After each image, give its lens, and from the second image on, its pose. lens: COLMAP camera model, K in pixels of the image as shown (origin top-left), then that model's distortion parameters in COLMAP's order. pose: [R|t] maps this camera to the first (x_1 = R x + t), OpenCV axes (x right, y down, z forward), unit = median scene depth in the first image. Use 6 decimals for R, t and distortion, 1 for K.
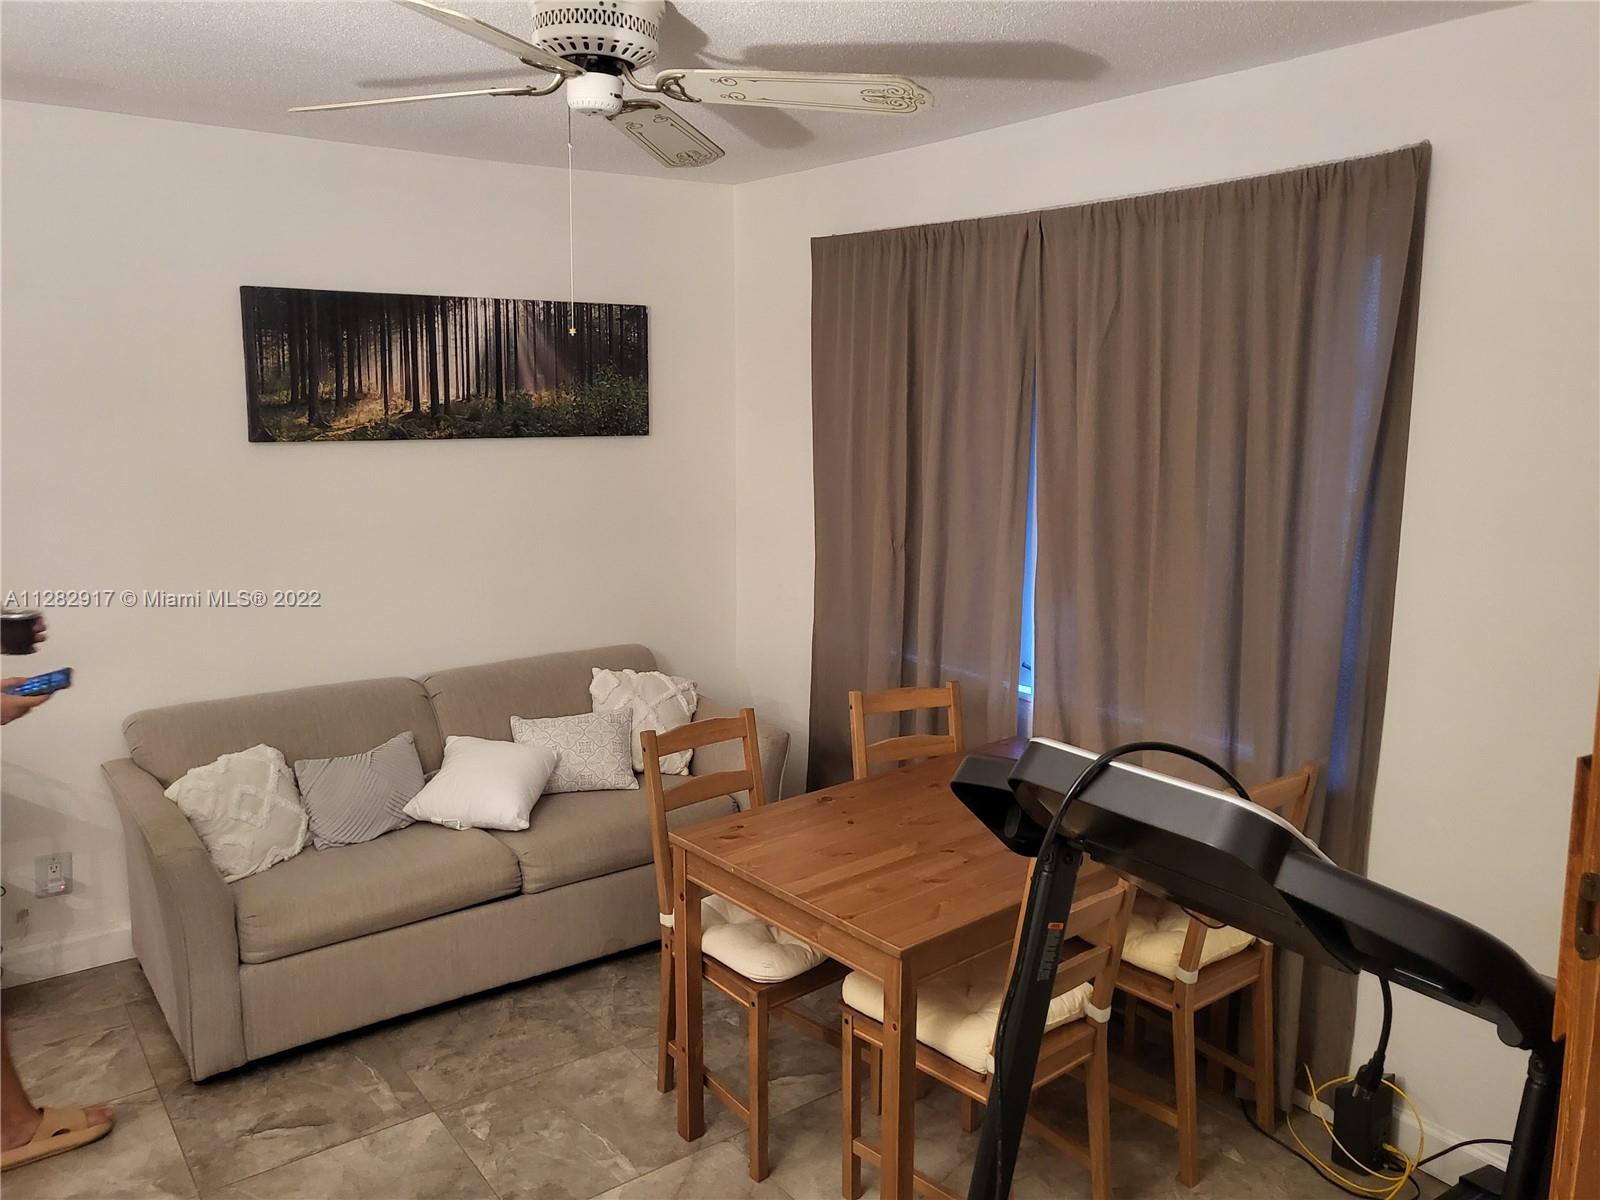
lens RADIAL K [[1242.0, 0, 795.5], [0, 1242.0, 574.4], [0, 0, 1]] dist [-0.039623, 0.112808]
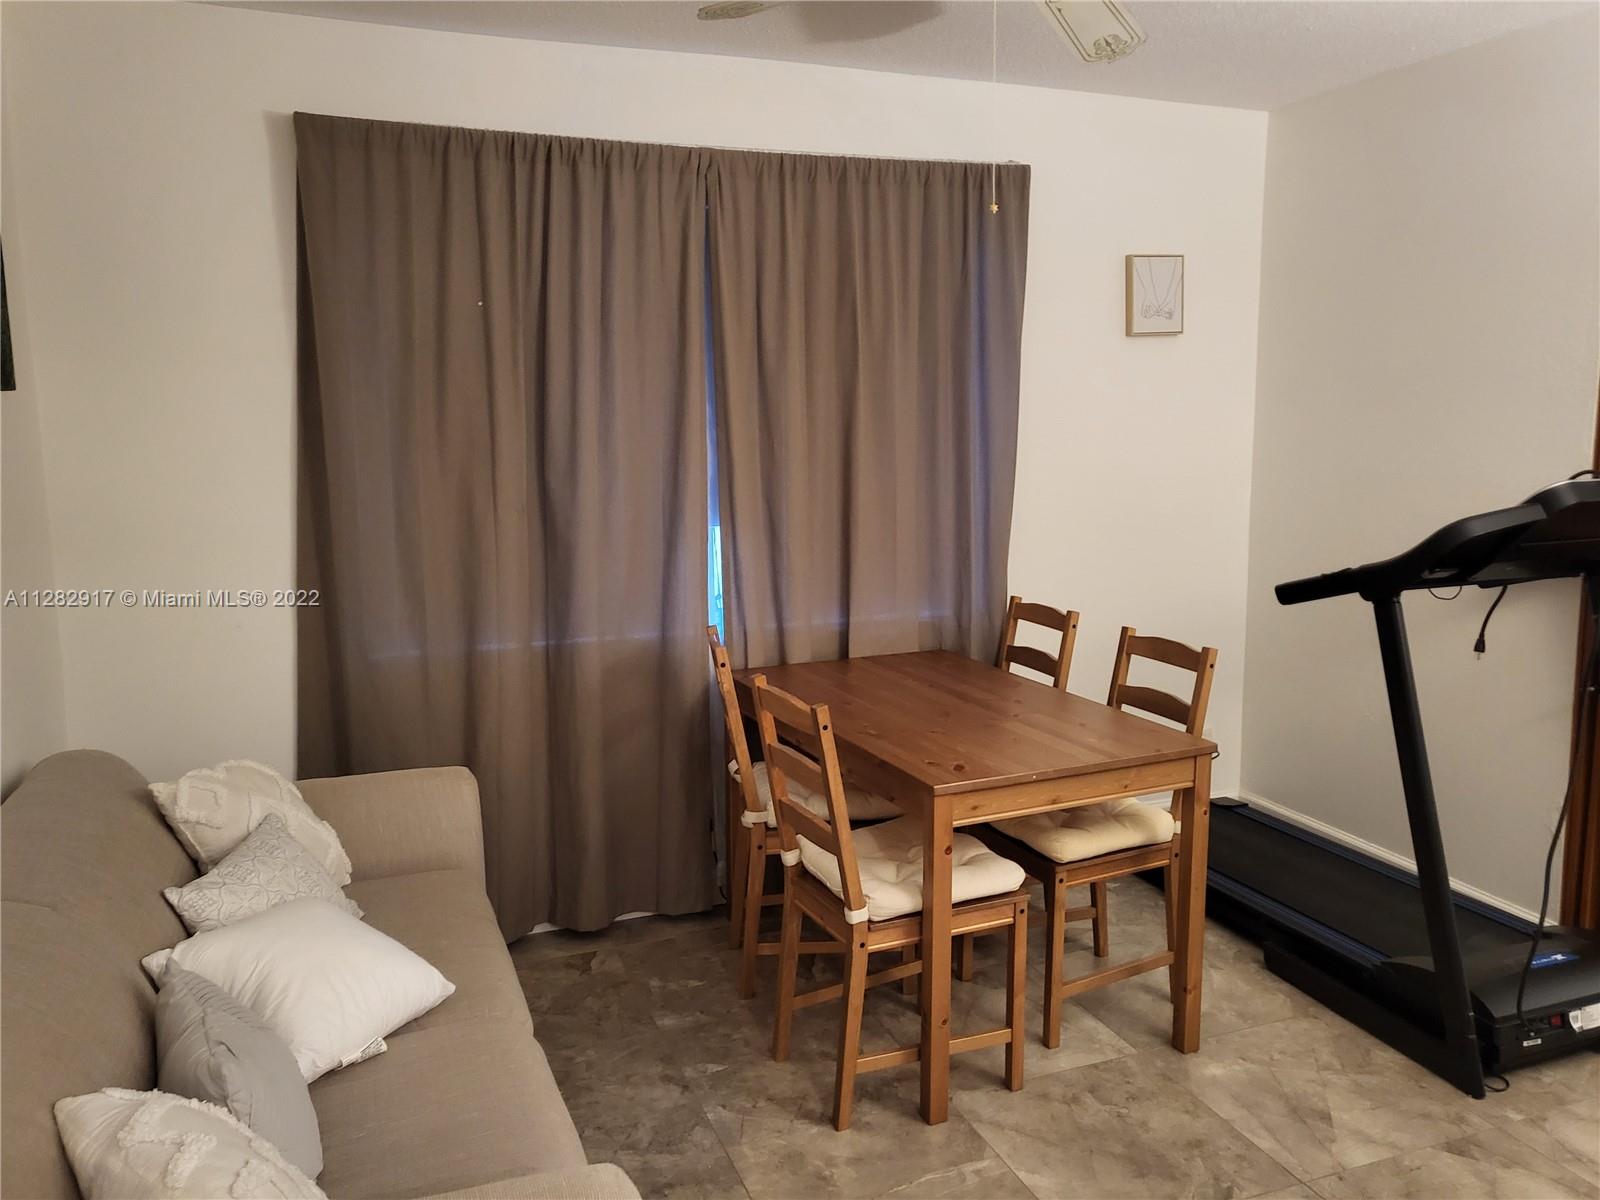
lens RADIAL K [[1241.6, 0, 801.9], [0, 1241.6, 592.3], [0, 0, 1]] dist [-0.012867, 0.080618]
pose [[0.260422, -0.149477, 0.953854, -0.839338], [0.159543, 0.981024, 0.110176, -0.039594], [-0.952222, 0.123488, 0.279328, 0.716955]]
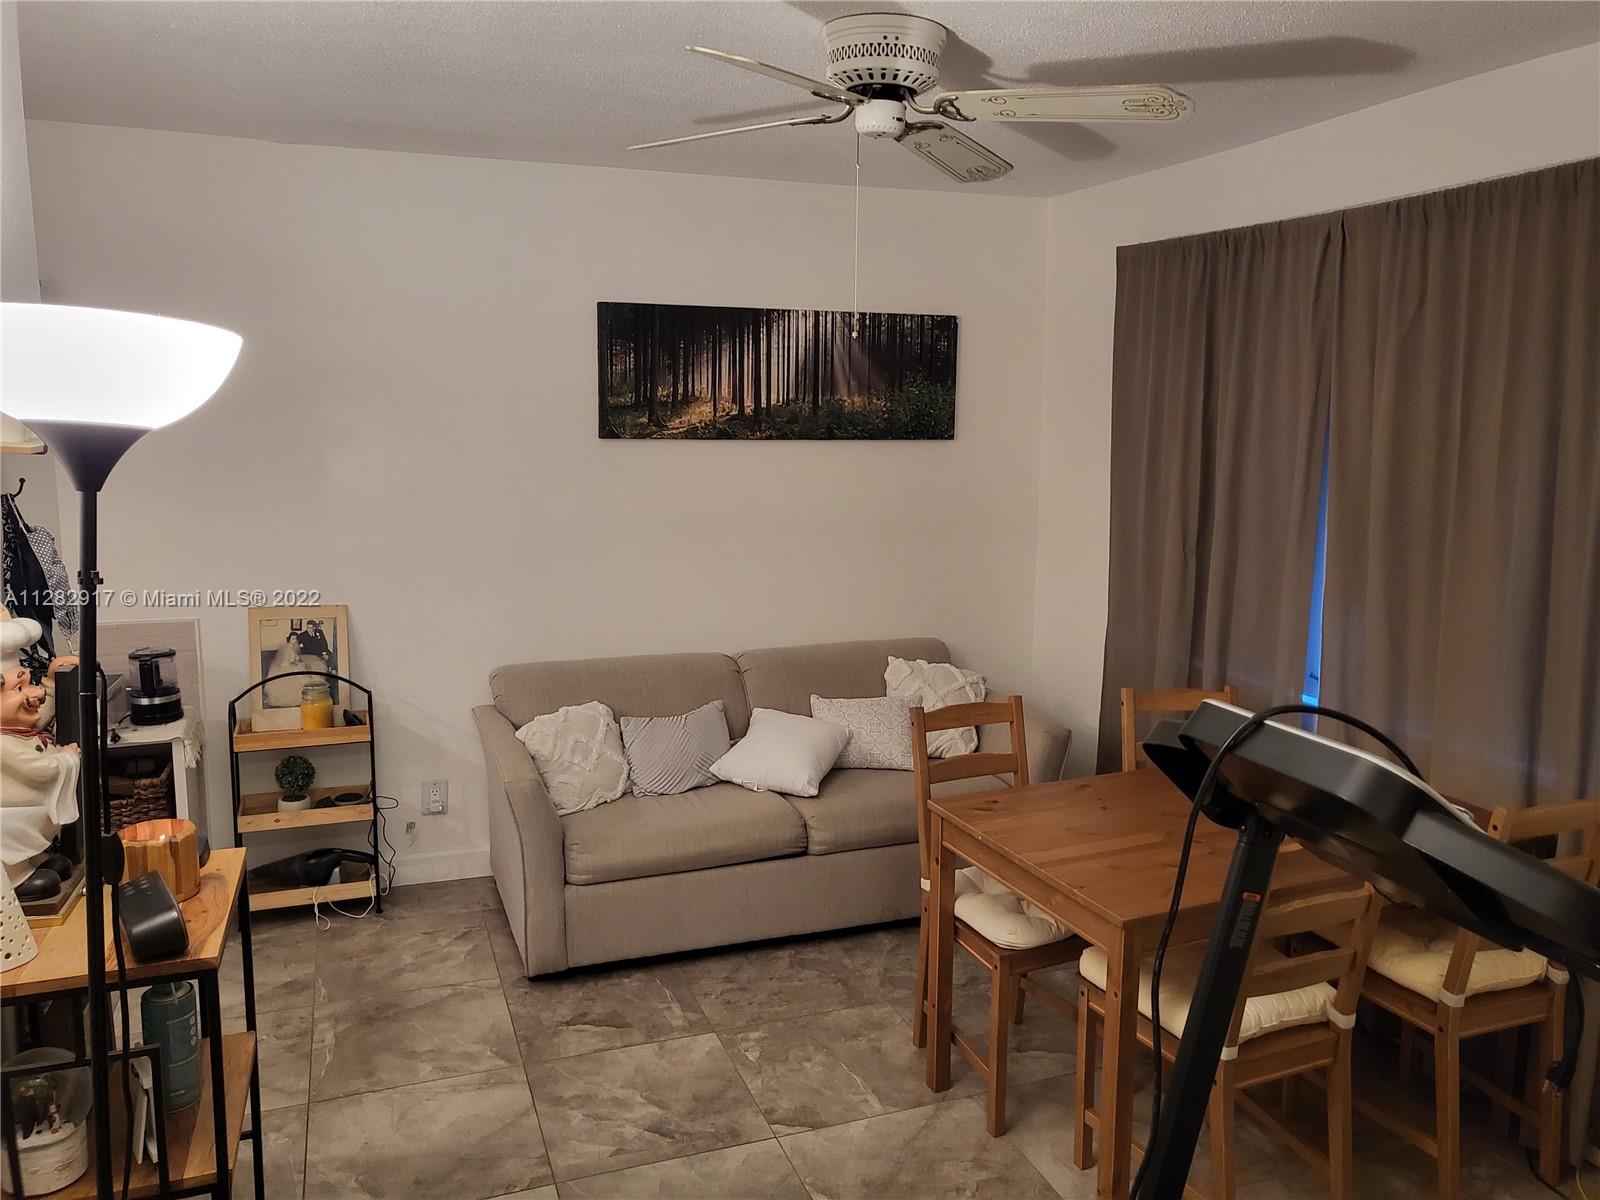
lens RADIAL K [[1241.6, 0, 801.9], [0, 1241.6, 592.3], [0, 0, 1]] dist [-0.012867, 0.080618]
pose [[0.960915, 0.047056, -0.272816, 0.068252], [-0.047435, 0.998861, 0.005210, 0.023476], [0.272750, 0.007935, 0.962052, -0.061196]]
